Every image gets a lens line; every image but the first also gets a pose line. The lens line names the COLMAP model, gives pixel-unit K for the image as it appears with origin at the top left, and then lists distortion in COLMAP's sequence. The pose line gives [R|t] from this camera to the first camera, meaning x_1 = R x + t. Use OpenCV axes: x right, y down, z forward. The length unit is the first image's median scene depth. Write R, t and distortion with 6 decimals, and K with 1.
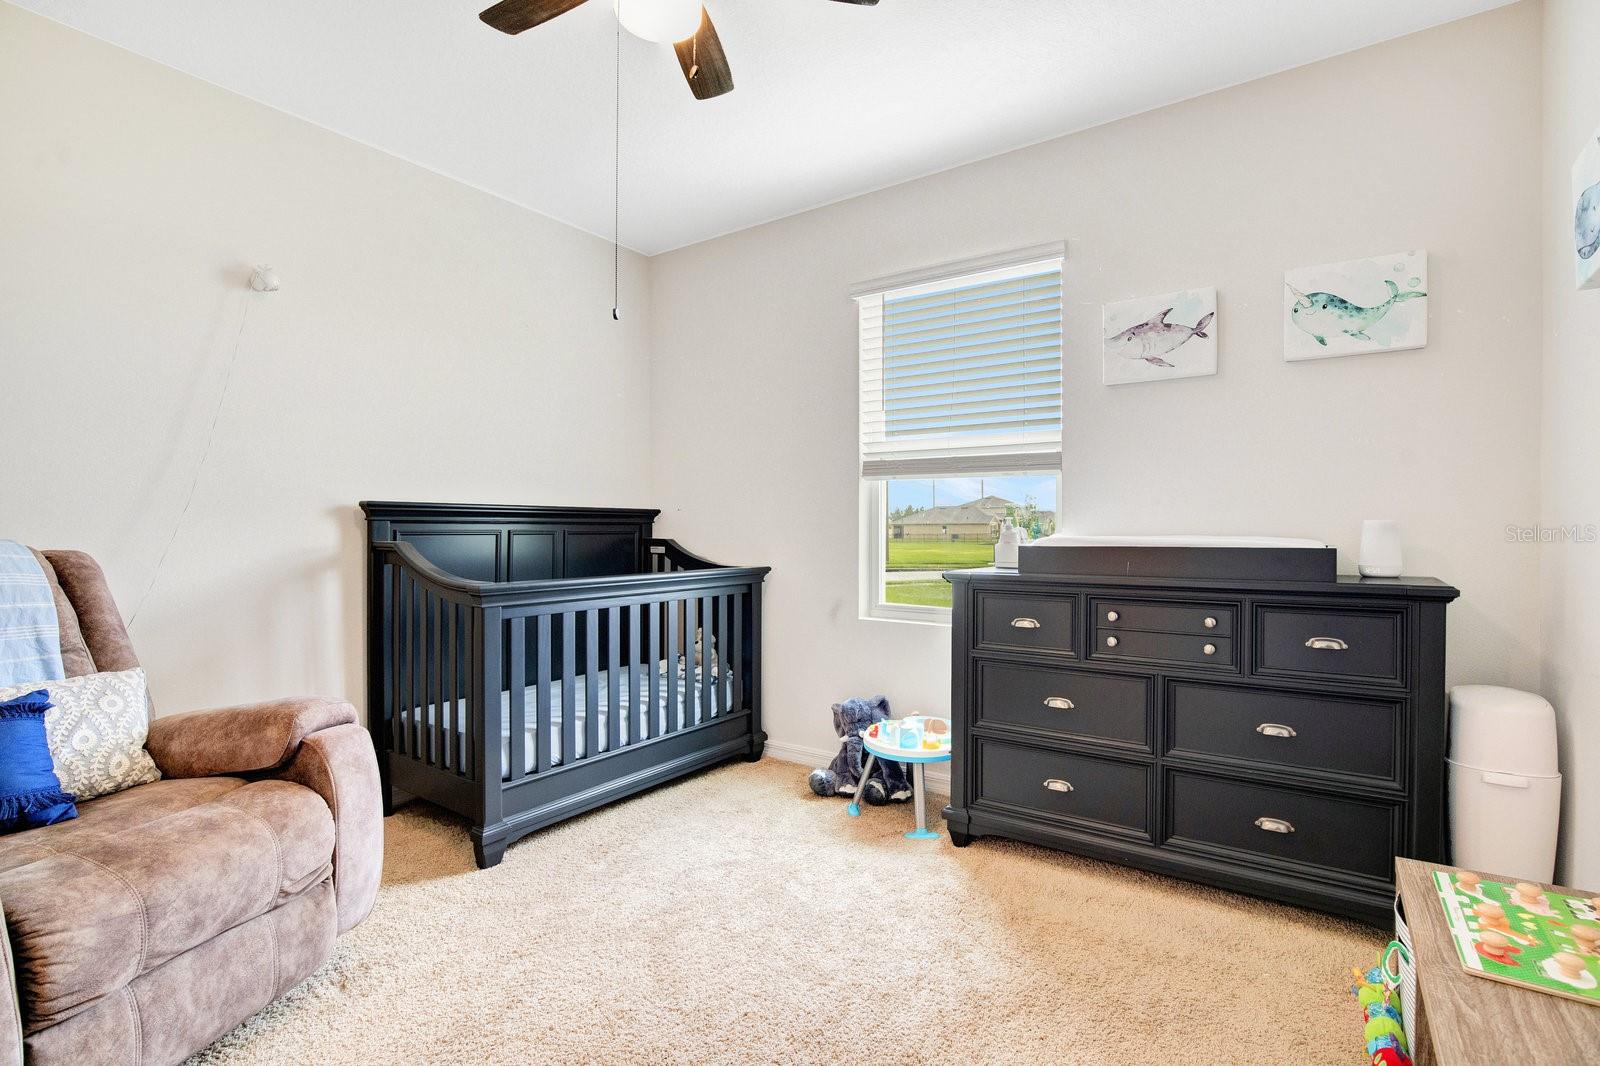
lens RADIAL K [[741.9, 0, 802.3], [0, 741.9, 539.3], [0, 0, 1]] dist [-0.017863, 0.000044]
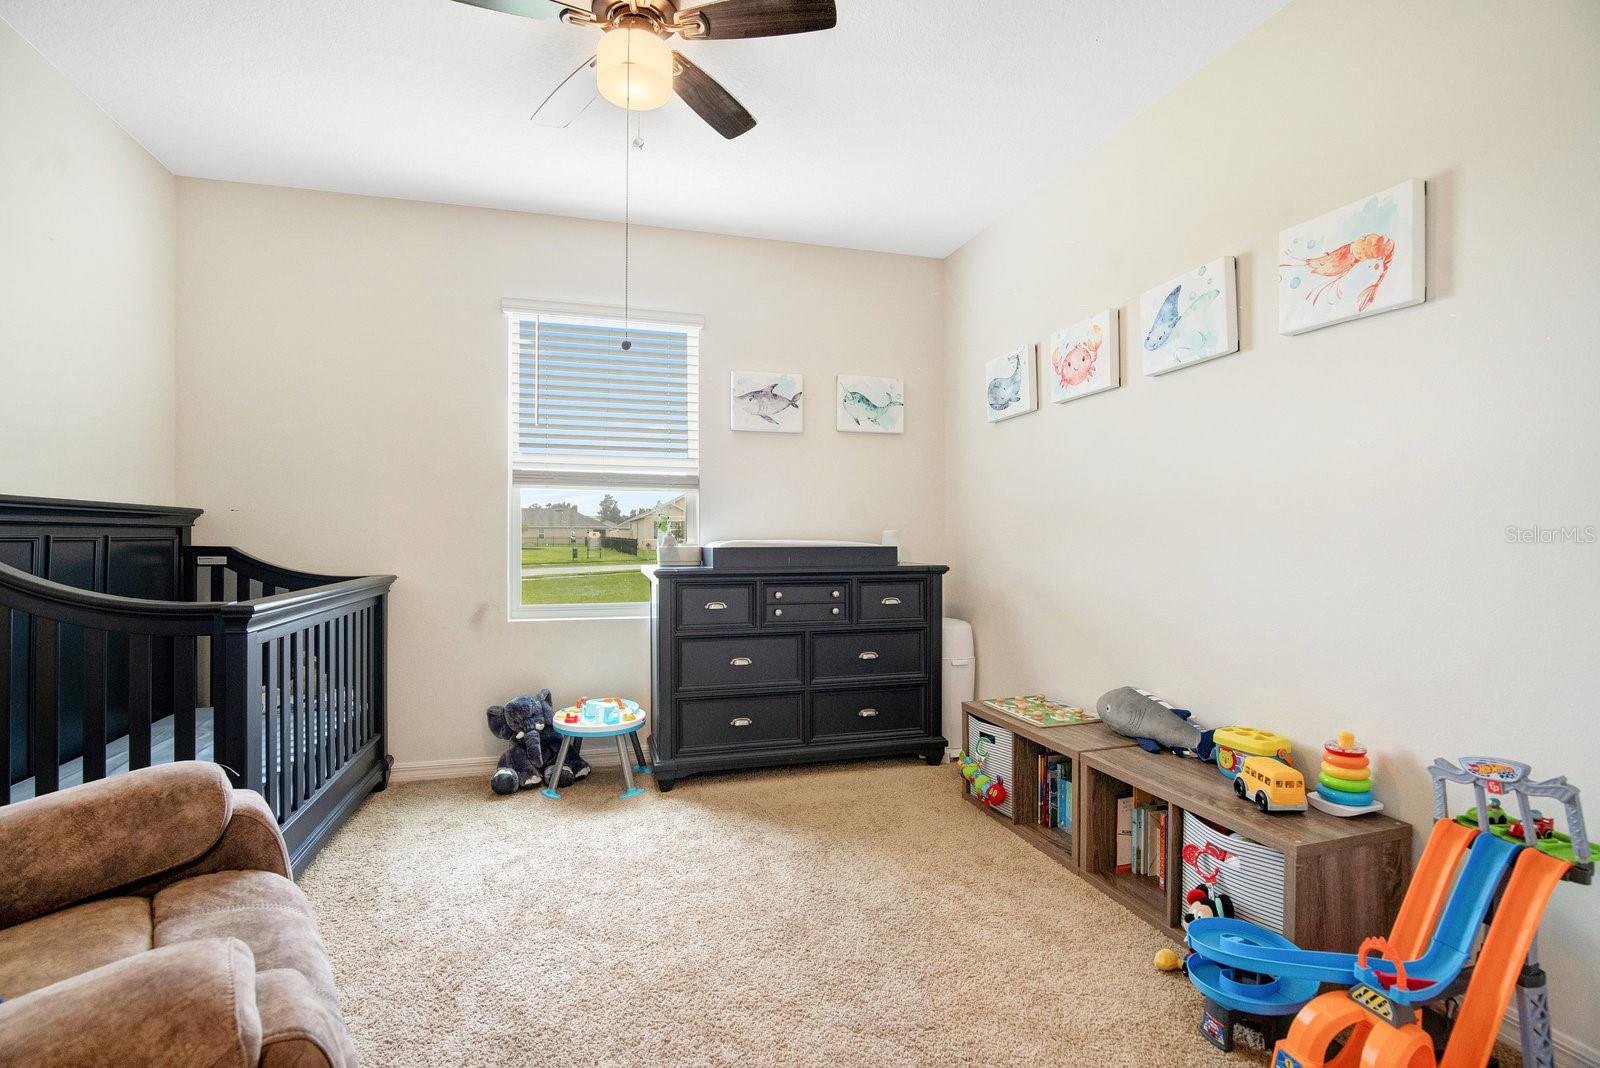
lens RADIAL K [[734.3, 0, 800.0], [0, 734.3, 534.0], [0, 0, 1]] dist [-0.008369, 0.000012]
pose [[0.639757, 0.001165, 0.768577, -0.625684], [0.007683, 0.999939, -0.007911, -0.004276], [-0.768539, 0.010966, 0.639709, 0.040018]]
